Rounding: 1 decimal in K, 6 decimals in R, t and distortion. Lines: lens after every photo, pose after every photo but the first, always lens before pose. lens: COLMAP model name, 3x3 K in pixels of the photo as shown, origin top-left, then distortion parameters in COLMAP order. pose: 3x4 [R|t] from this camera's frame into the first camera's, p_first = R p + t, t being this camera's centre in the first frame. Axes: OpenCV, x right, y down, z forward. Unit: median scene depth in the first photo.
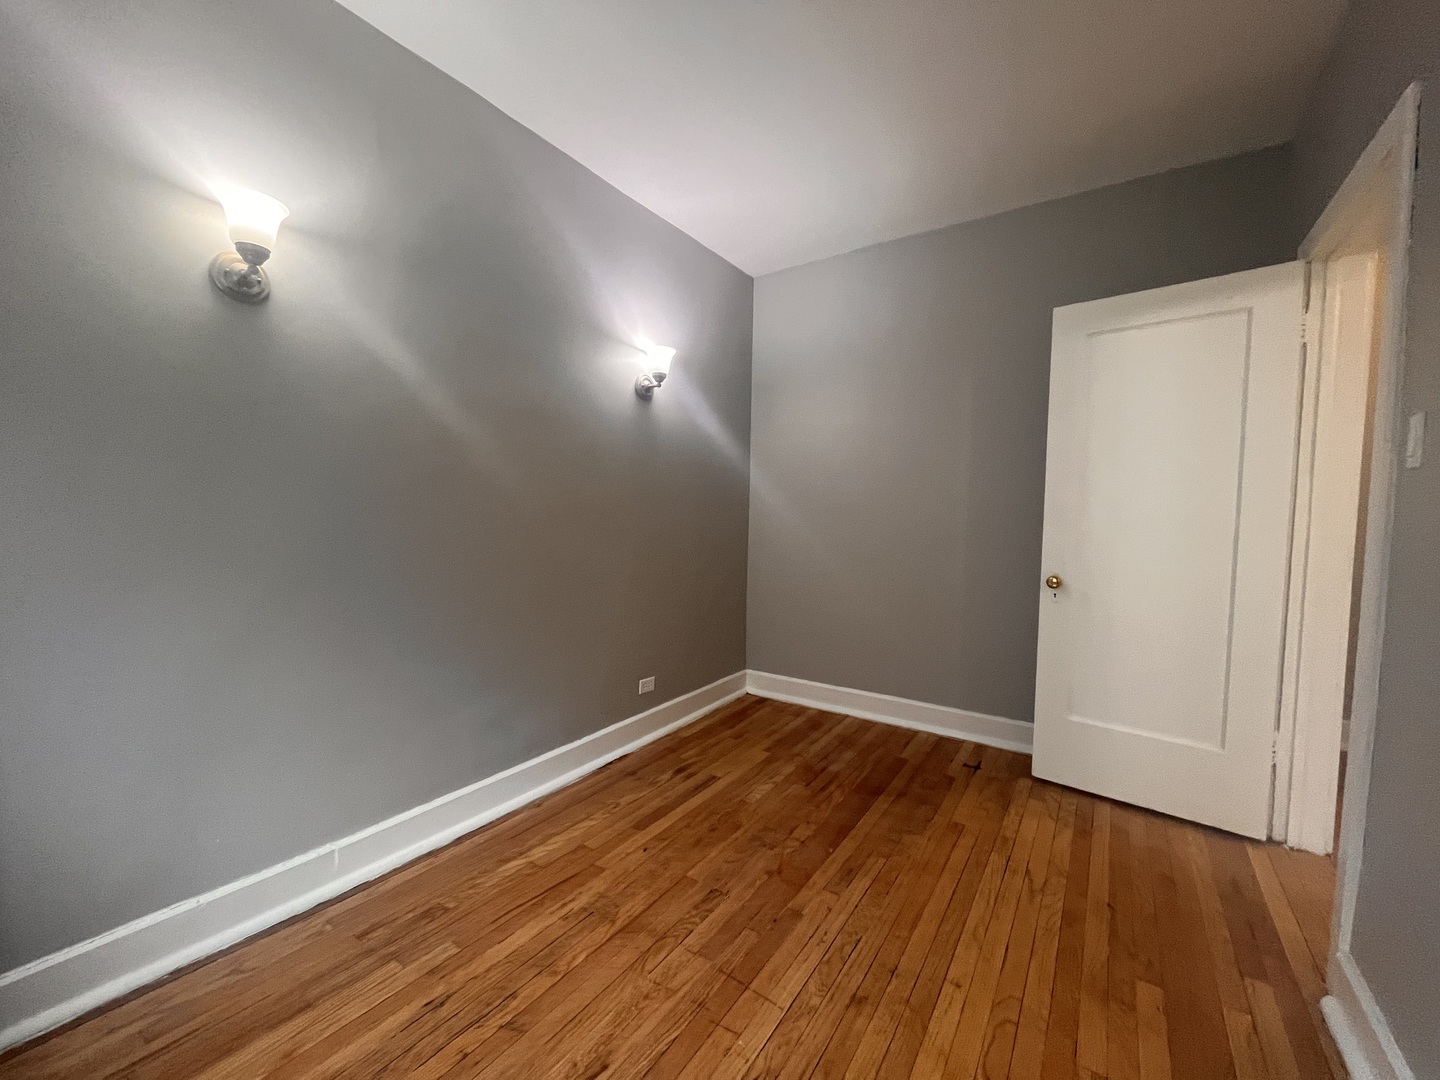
lens RADIAL K [[581.2, 0, 717.6], [0, 581.2, 541.7], [0, 0, 1]] dist [-0.002209, -0.000215]
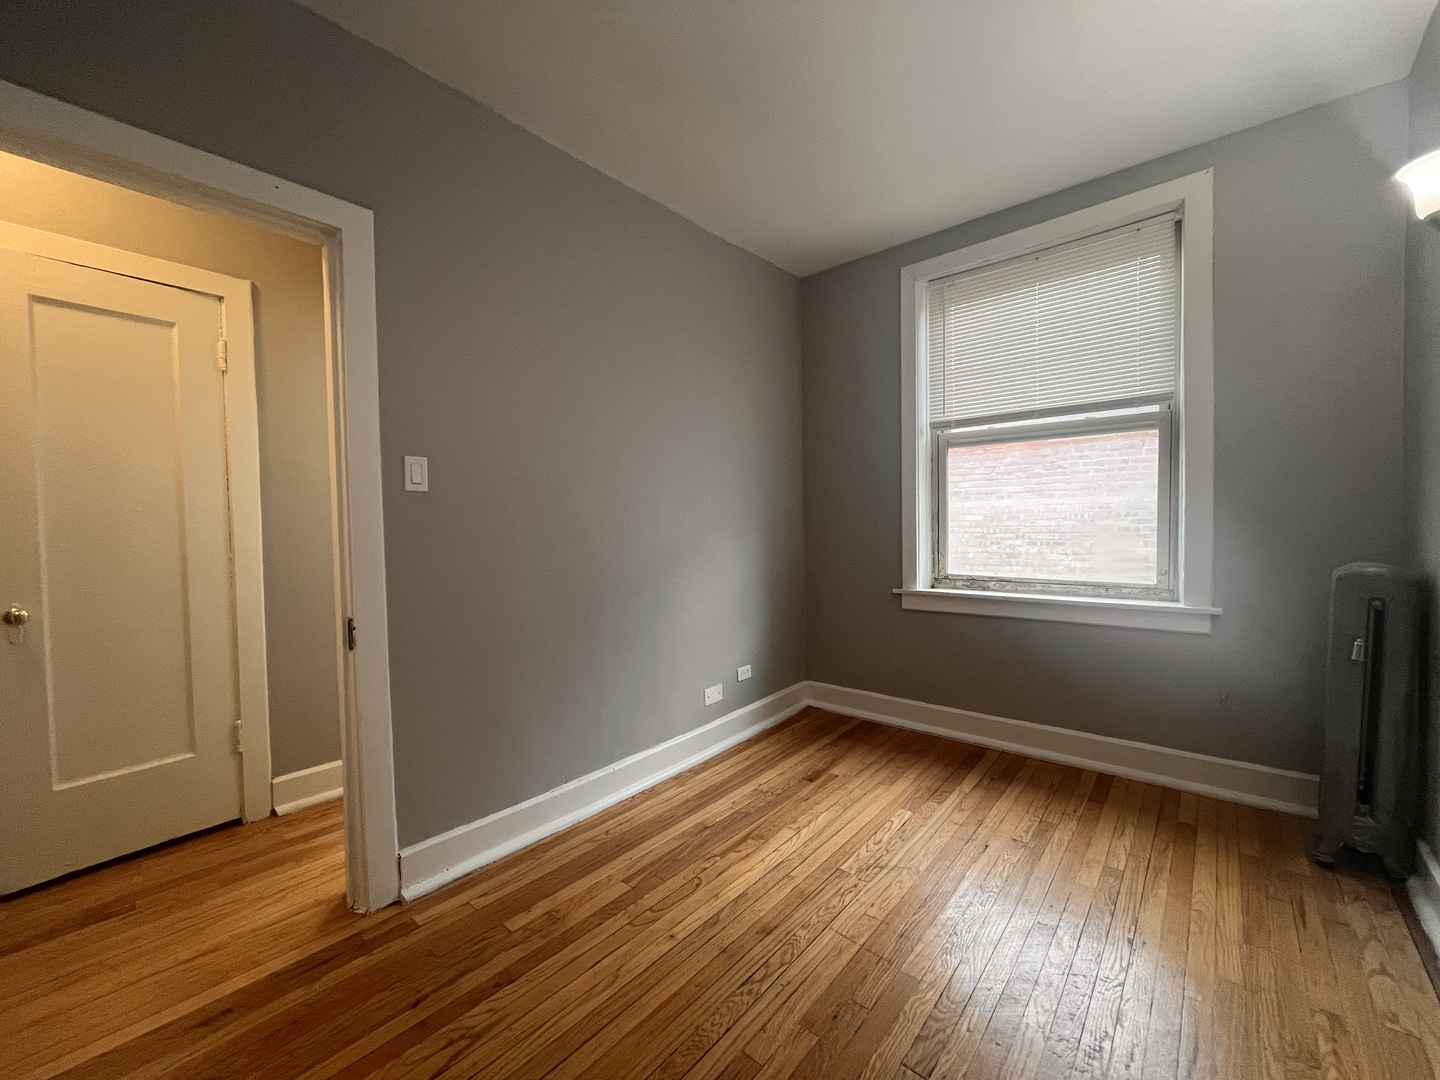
lens RADIAL K [[581.2, 0, 715.9], [0, 581.2, 540.9], [0, 0, 1]] dist [-0.002209, -0.000215]
pose [[-0.992353, 0.002478, 0.123408, 0.133026], [0.013236, 0.996170, 0.086425, -0.072843], [-0.122721, 0.087397, -0.988585, 1.448684]]
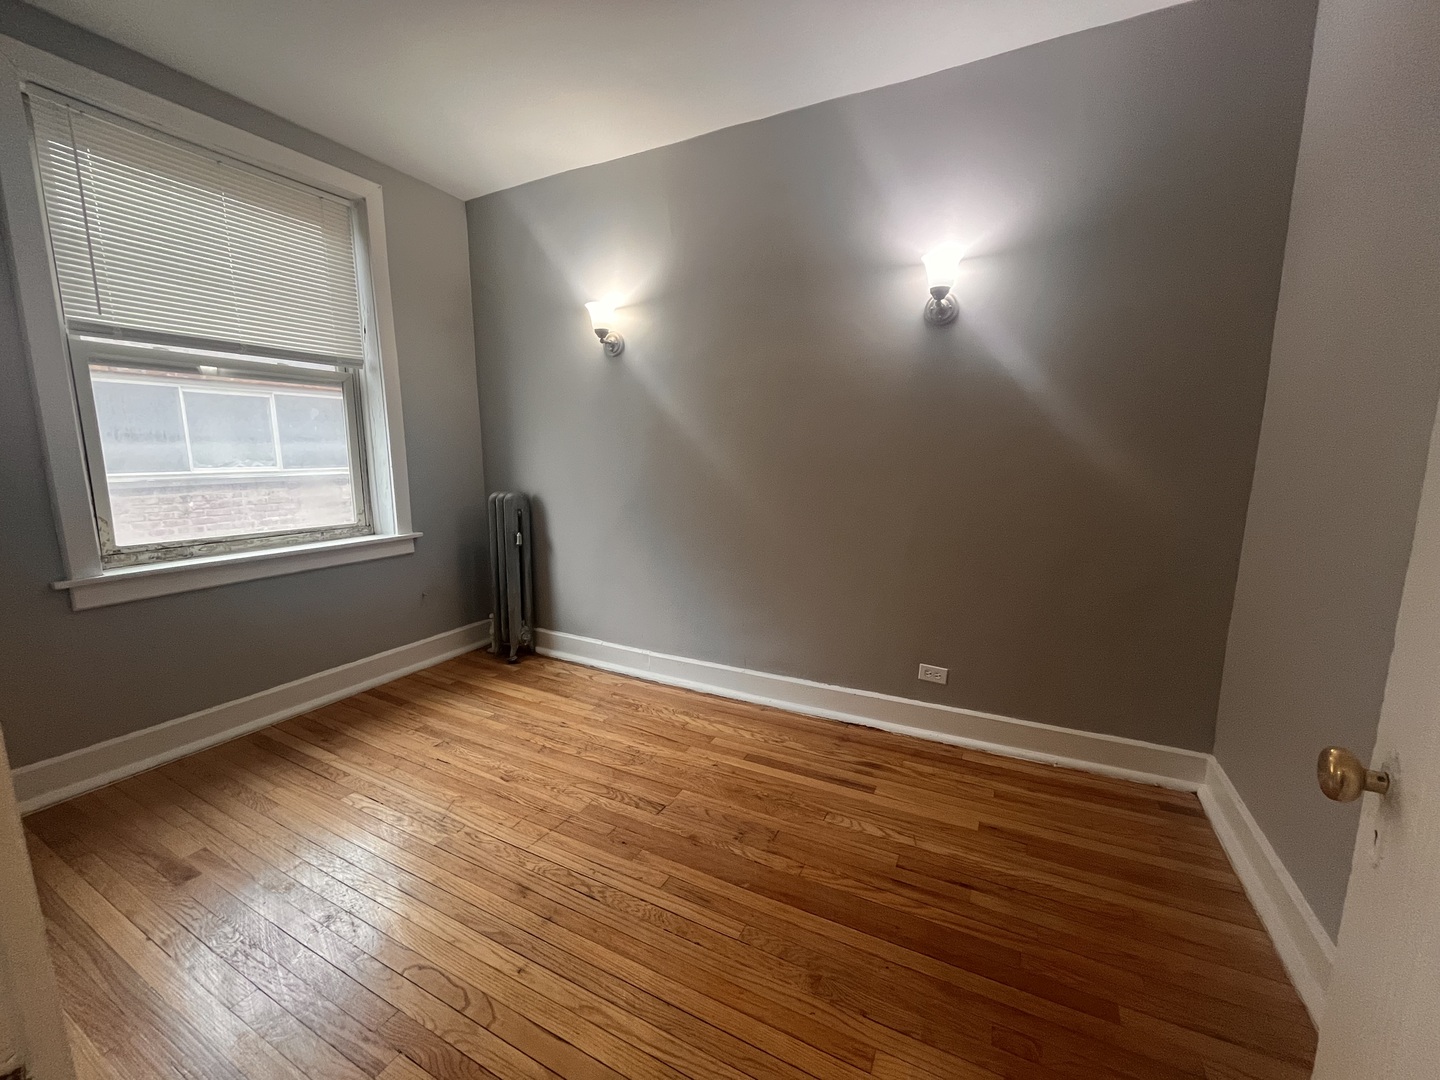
lens RADIAL K [[581.2, 0, 725.1], [0, 581.2, 541.9], [0, 0, 1]] dist [-0.002209, -0.000215]
pose [[0.125210, 0.140867, -0.982079, 0.920289], [-0.051050, 0.989472, 0.135418, -0.058571], [0.990816, 0.033180, 0.131083, 0.839939]]
